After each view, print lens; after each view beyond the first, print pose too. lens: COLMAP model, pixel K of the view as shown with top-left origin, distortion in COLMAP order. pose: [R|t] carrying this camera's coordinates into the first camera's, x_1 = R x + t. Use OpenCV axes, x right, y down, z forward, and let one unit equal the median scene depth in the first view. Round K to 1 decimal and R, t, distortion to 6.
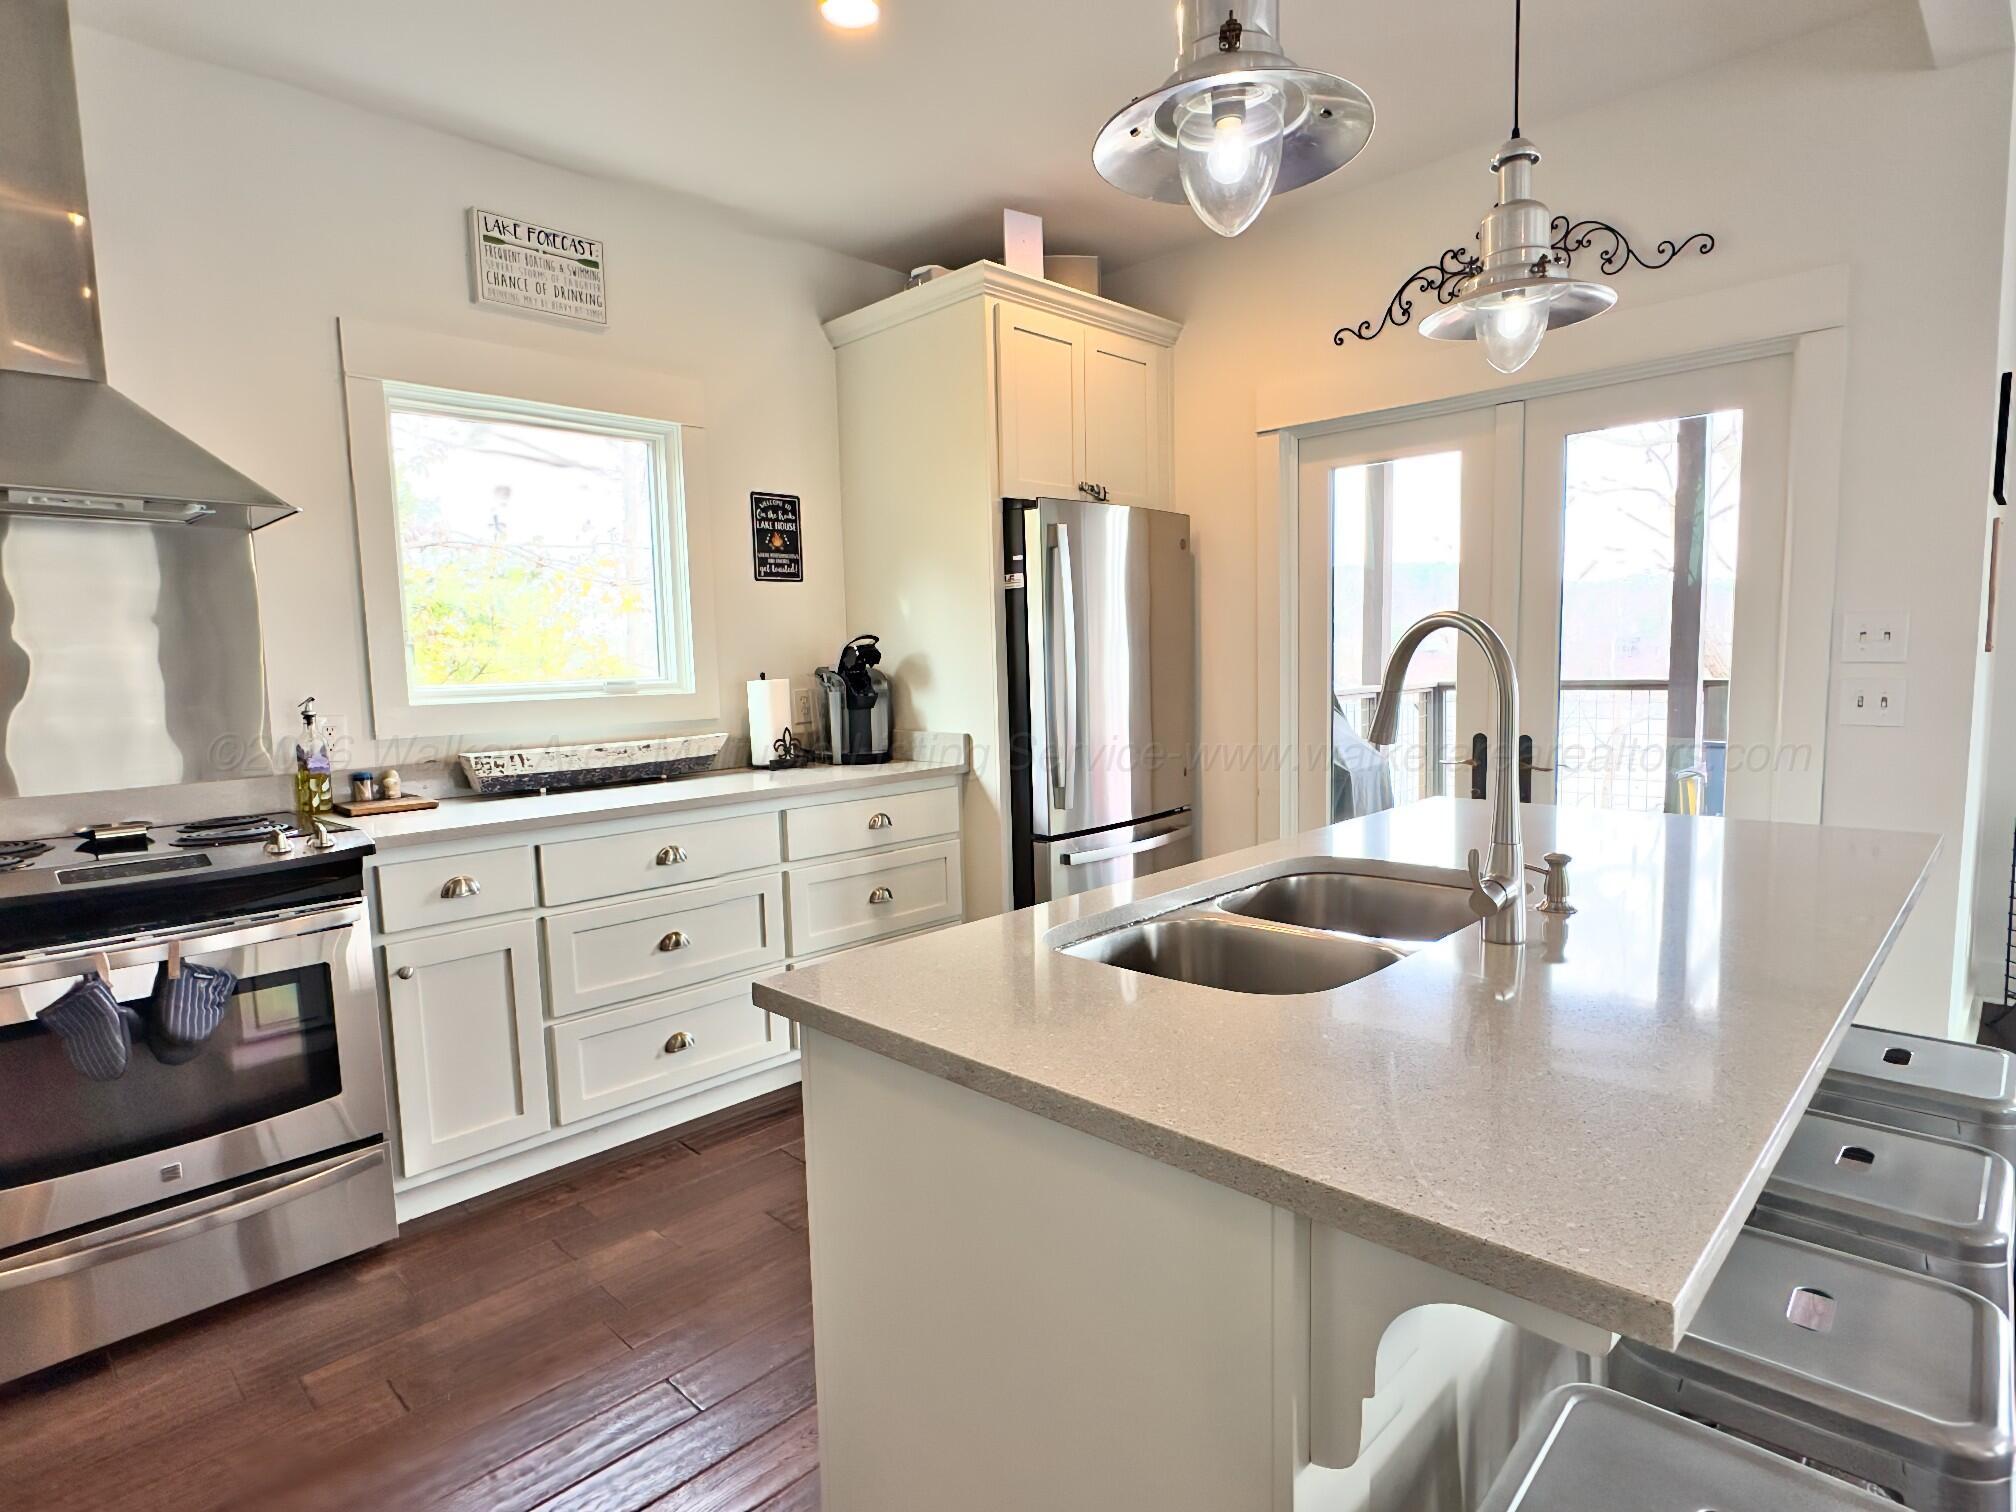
lens RADIAL K [[1055.7, 0, 1003.2], [0, 1055.7, 751.7], [0, 0, 1]] dist [0.004222, -0.000518]
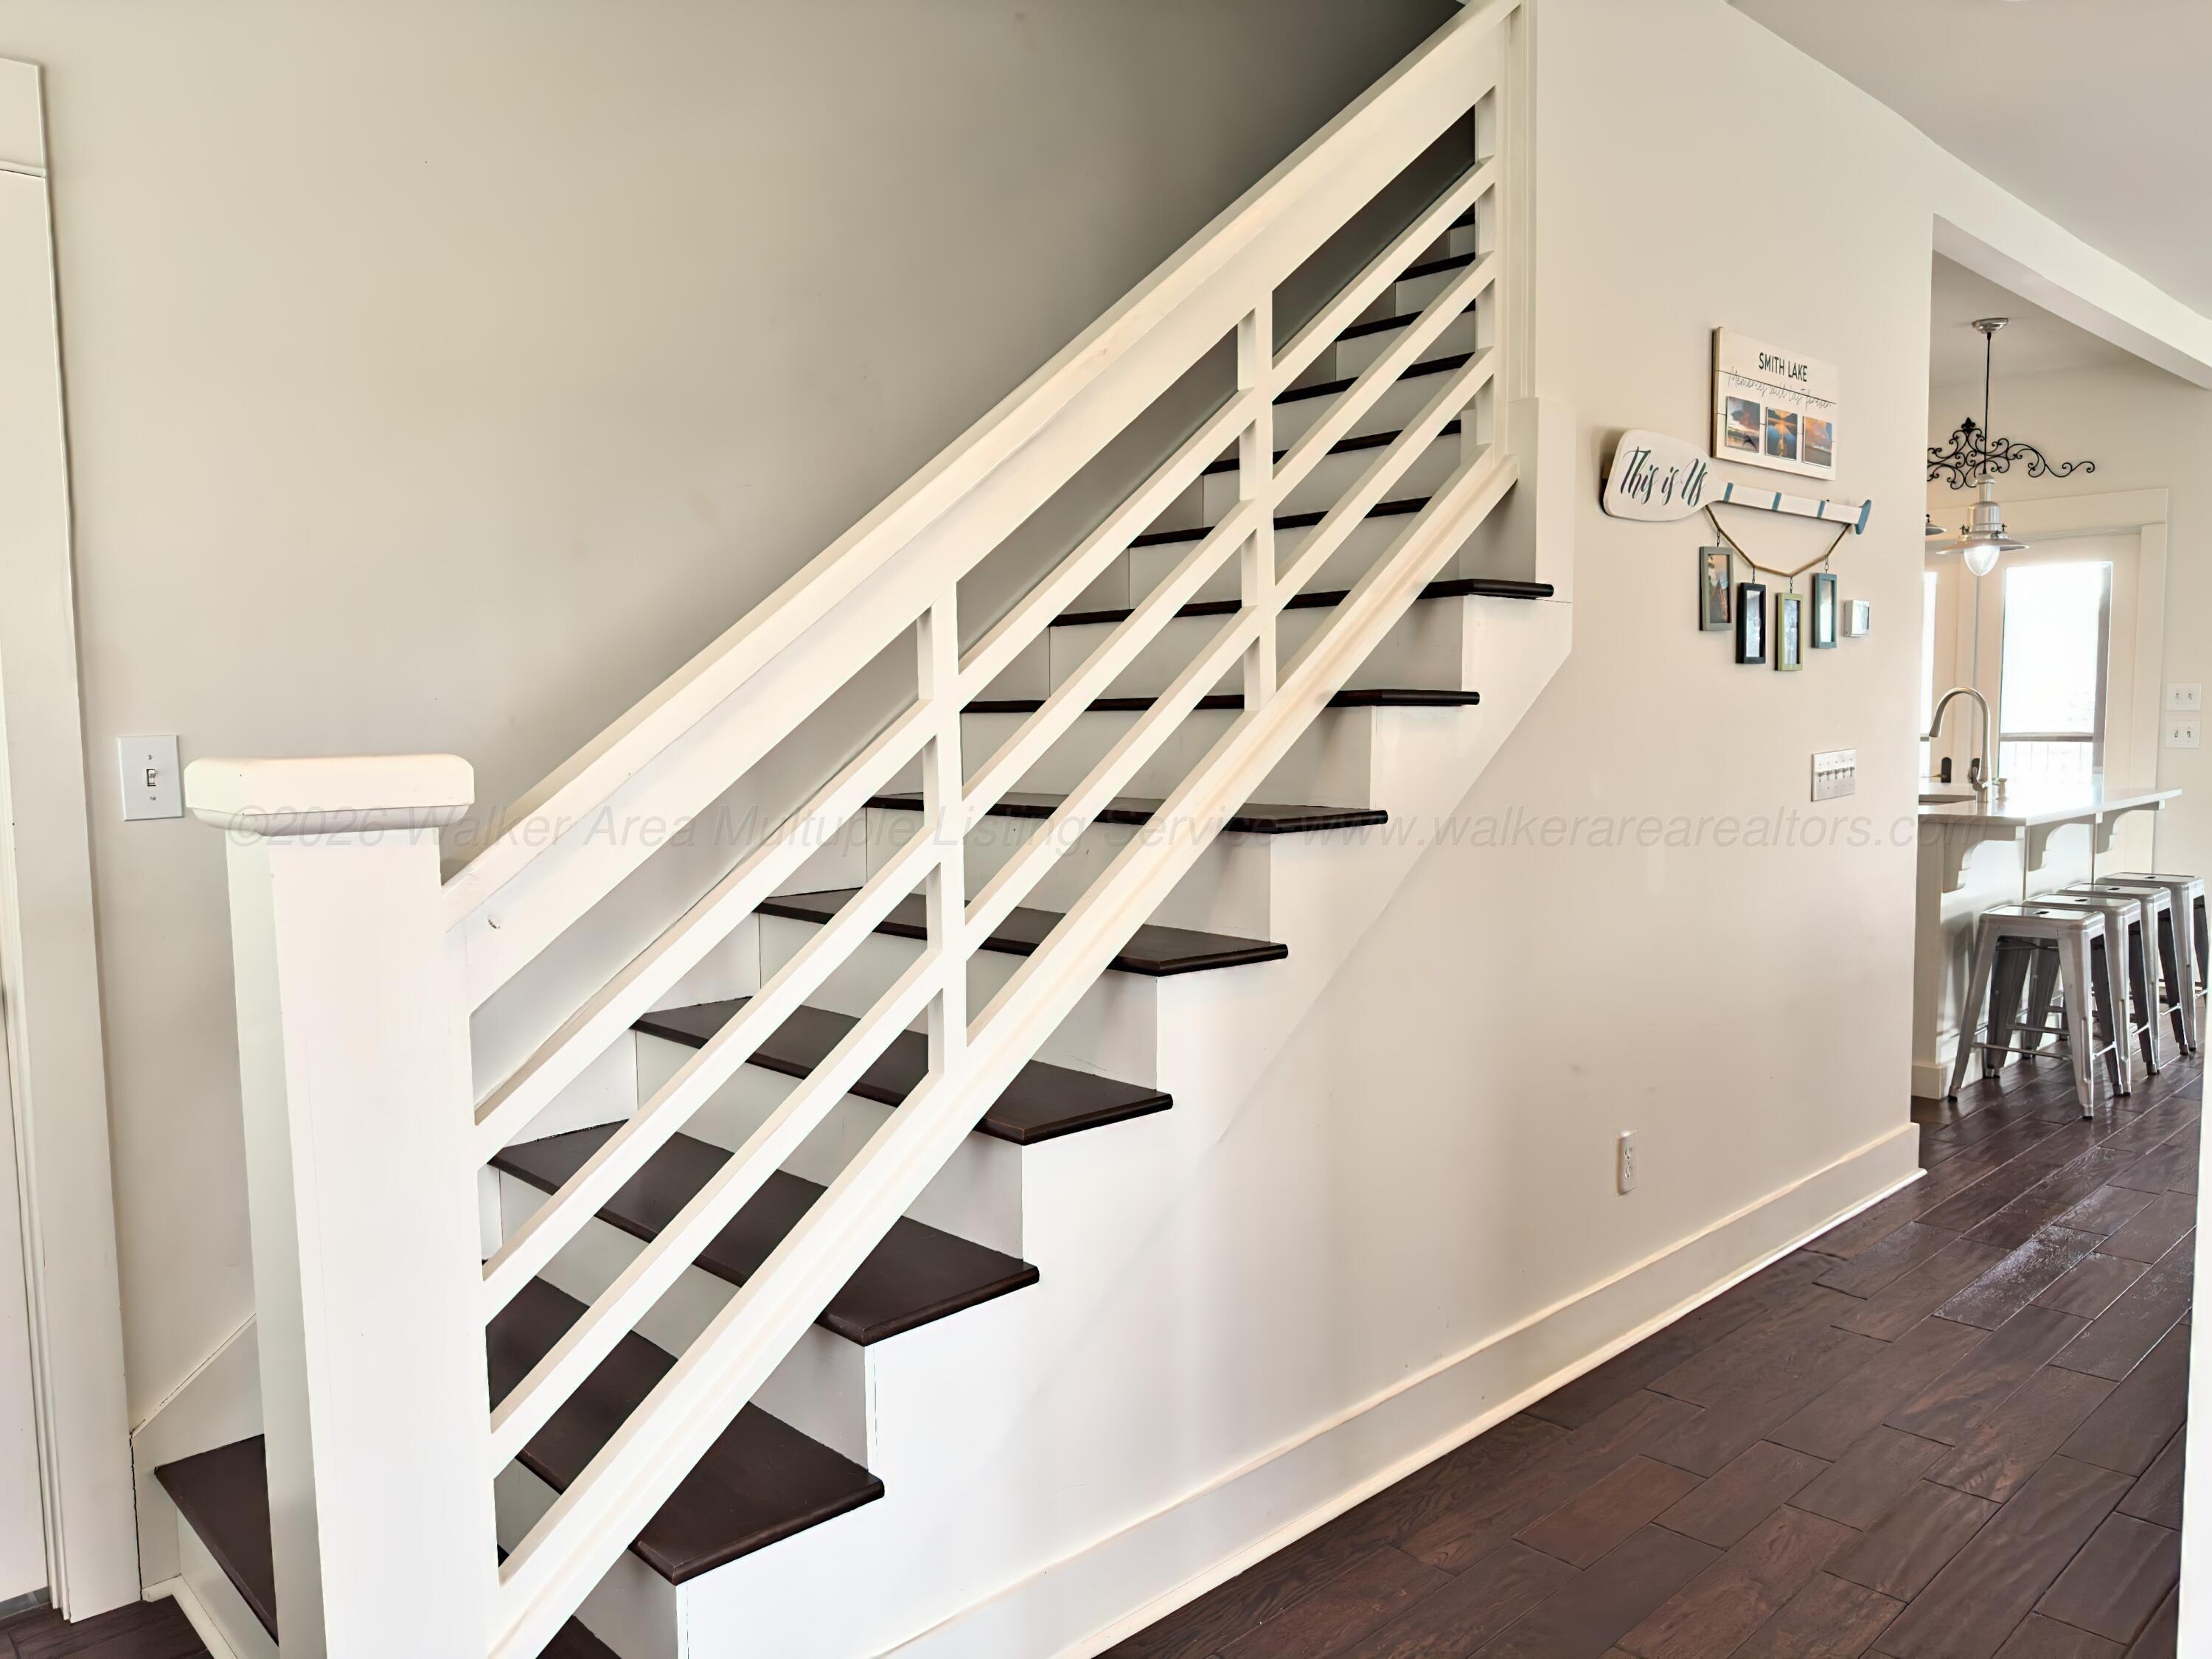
lens RADIAL K [[1557.0, 0, 1110.3], [0, 1557.0, 843.3], [0, 0, 1]] dist [0.024441, -0.006763]
pose [[0.999625, 0.010585, -0.025242, -0.478126], [-0.010793, 0.999909, -0.008116, 0.093742], [0.025154, 0.008386, 0.999648, -0.886584]]
